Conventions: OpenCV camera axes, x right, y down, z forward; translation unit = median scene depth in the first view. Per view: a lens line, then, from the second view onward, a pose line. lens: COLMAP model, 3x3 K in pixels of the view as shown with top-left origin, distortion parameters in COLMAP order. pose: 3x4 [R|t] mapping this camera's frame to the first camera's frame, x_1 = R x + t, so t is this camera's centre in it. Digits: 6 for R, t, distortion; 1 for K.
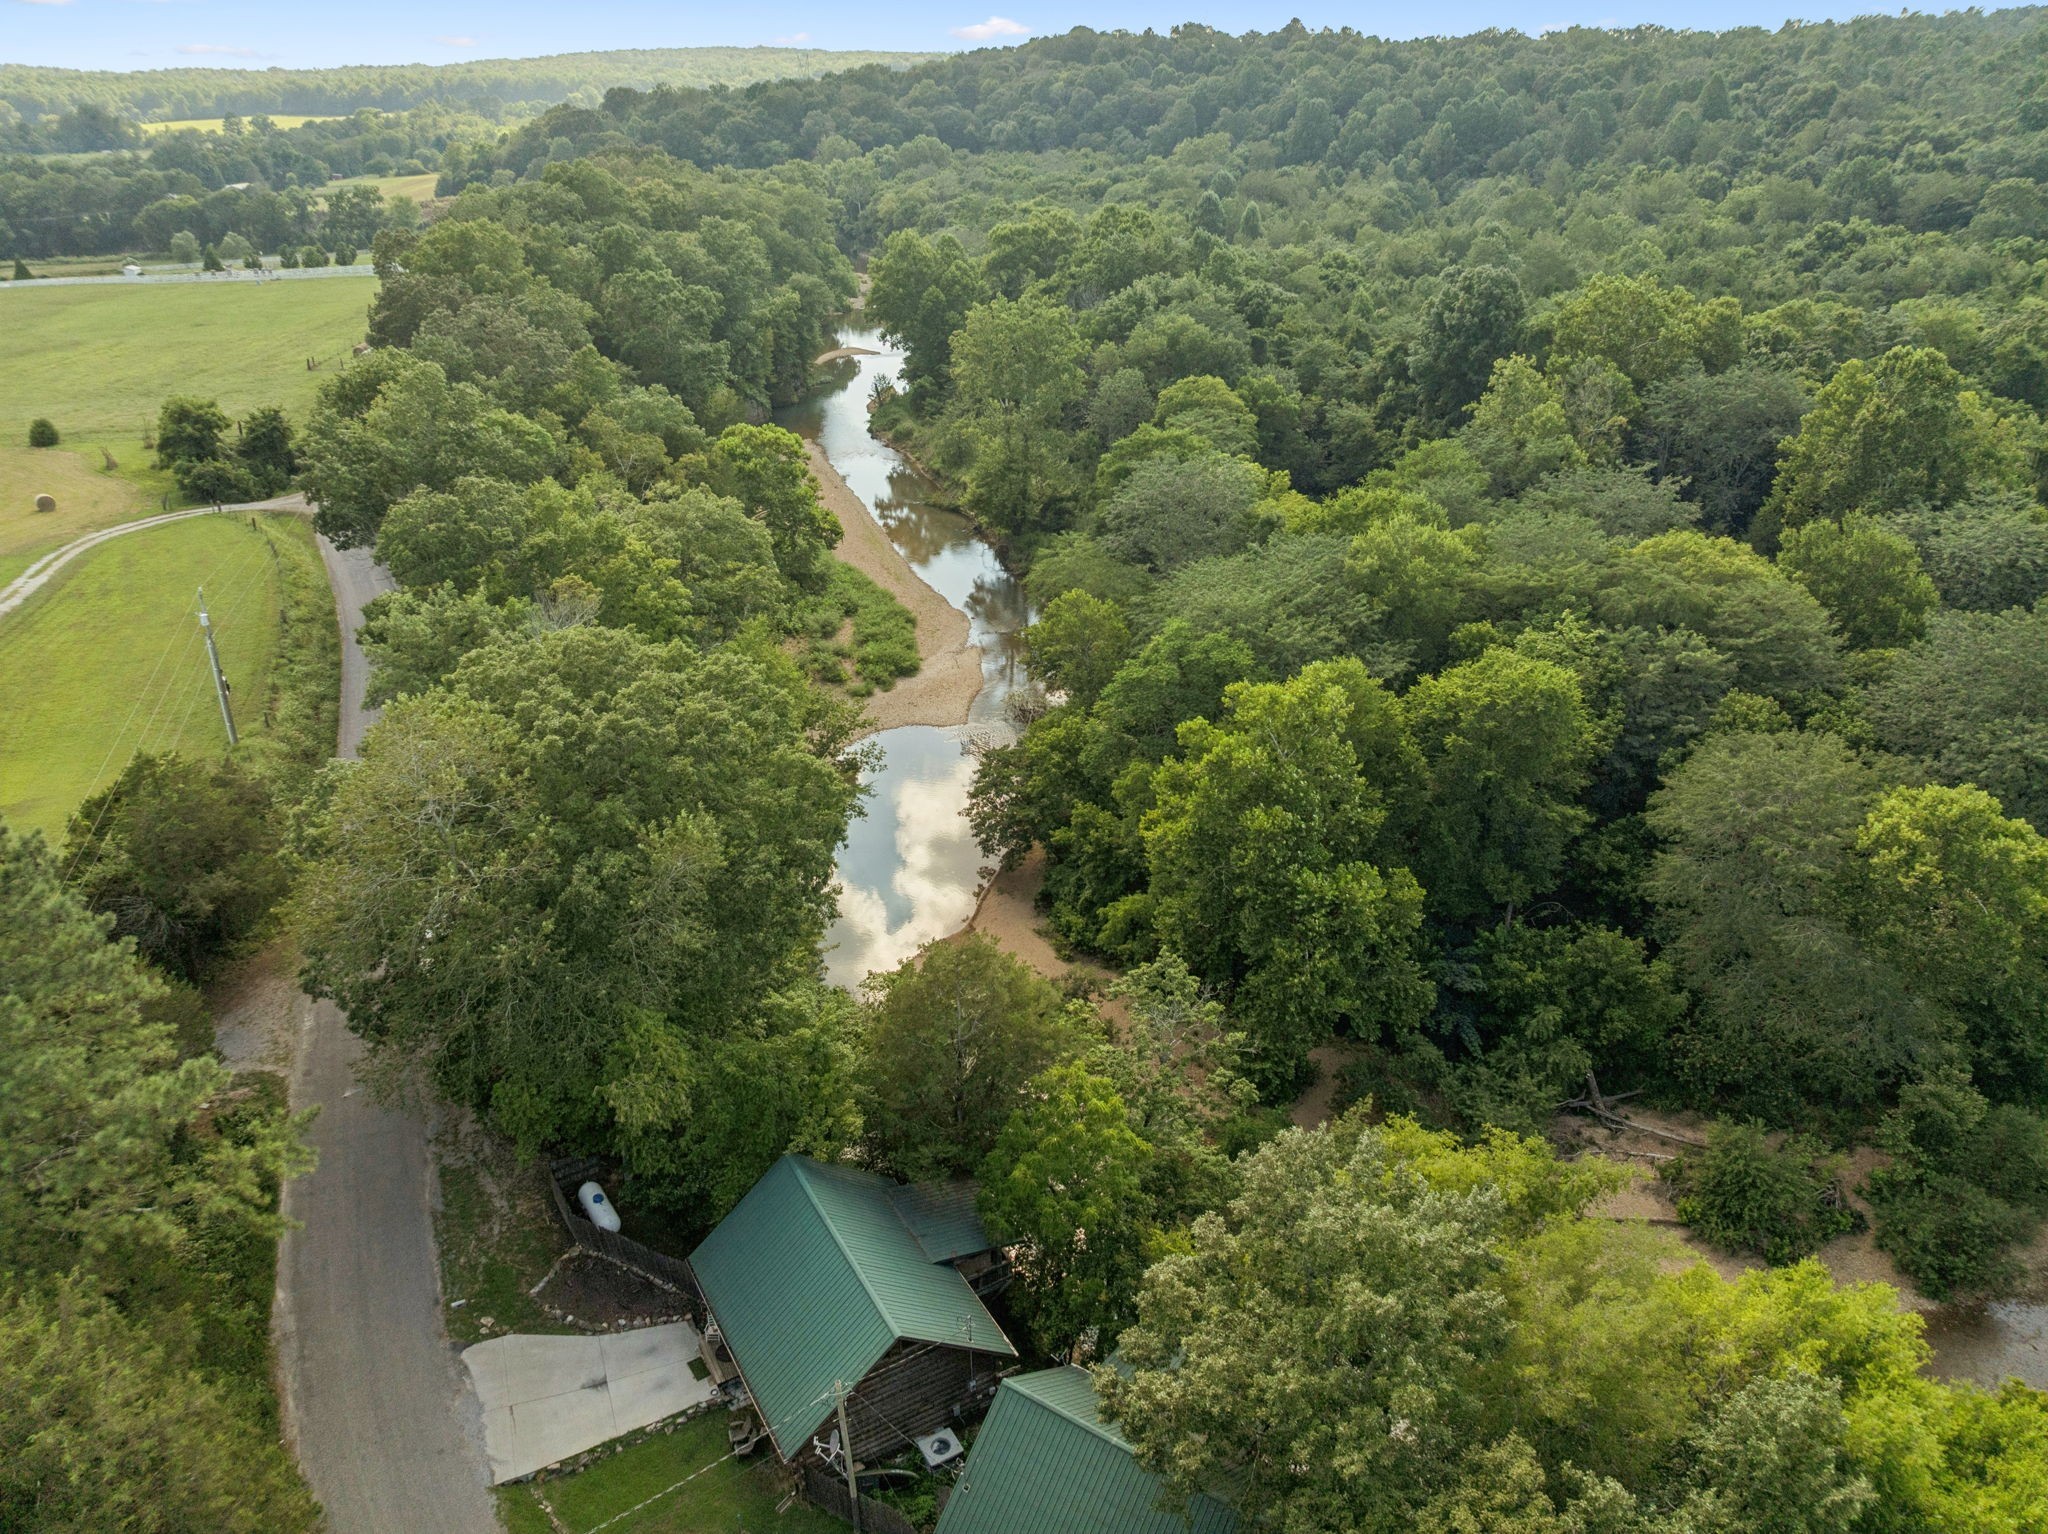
lens RADIAL K [[1464.9, 0, 1024.0], [0, 1464.9, 767.0], [0, 0, 1]] dist [-0.037115, 0.004941]
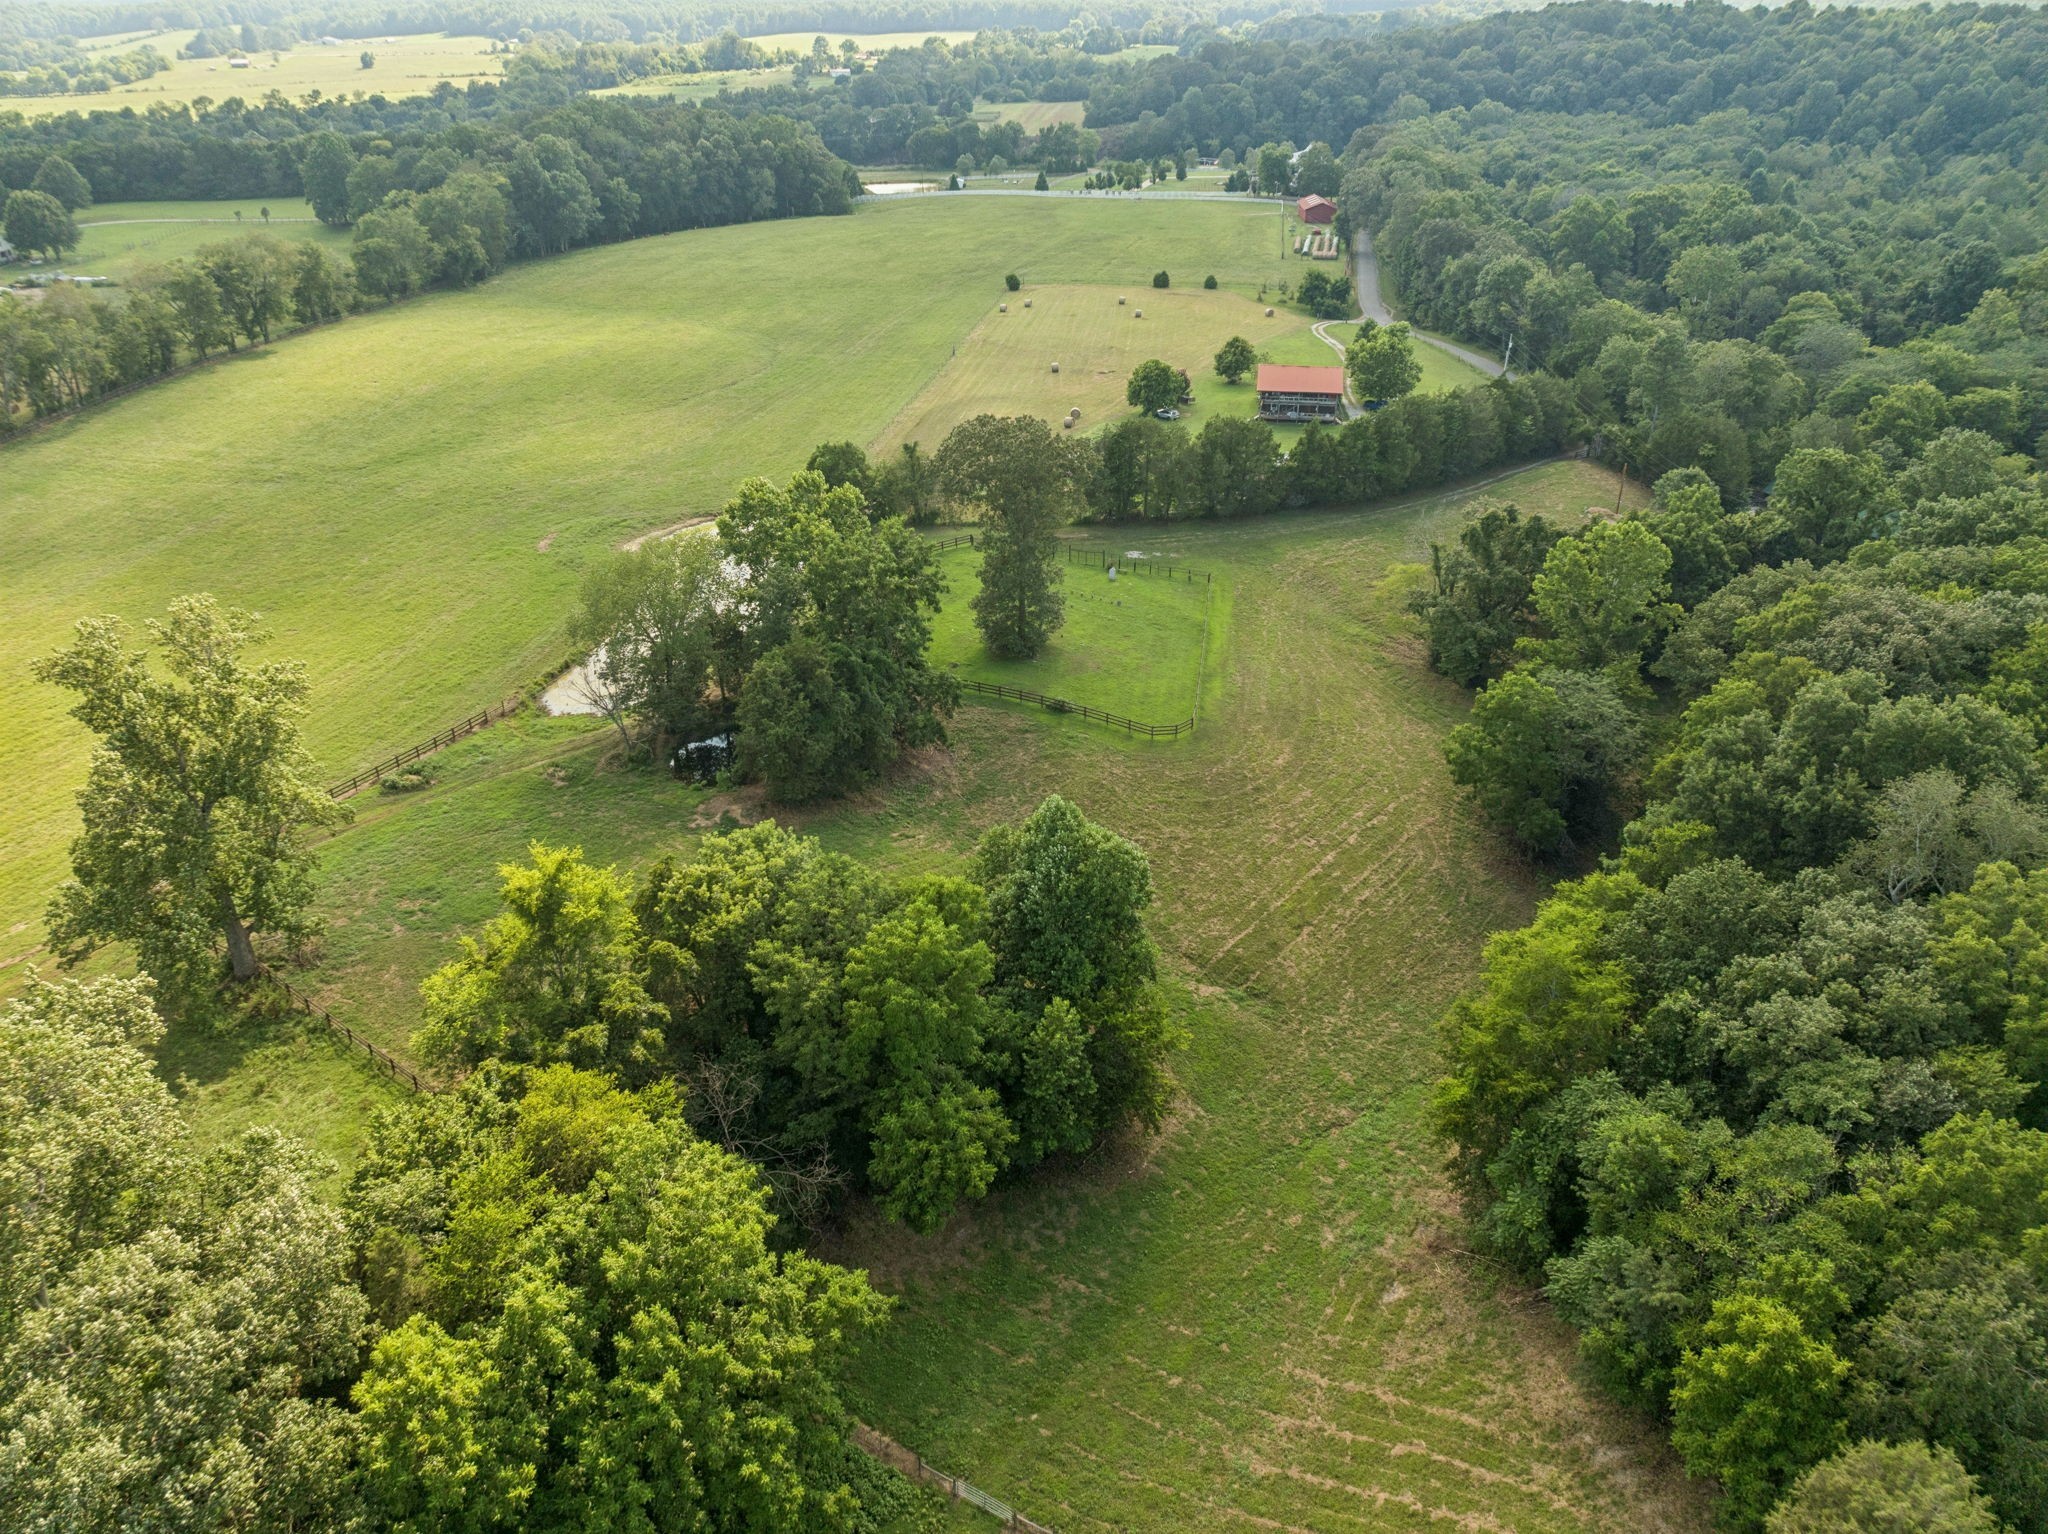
lens RADIAL K [[1446.5, 0, 1024.0], [0, 1446.5, 767.0], [0, 0, 1]] dist [-0.061811, 0.051990]
pose [[0.970052, 0.124082, -0.208814, -0.262967], [-0.111588, 0.991241, 0.070633, 0.213064], [0.215750, -0.045217, 0.975401, -0.685219]]
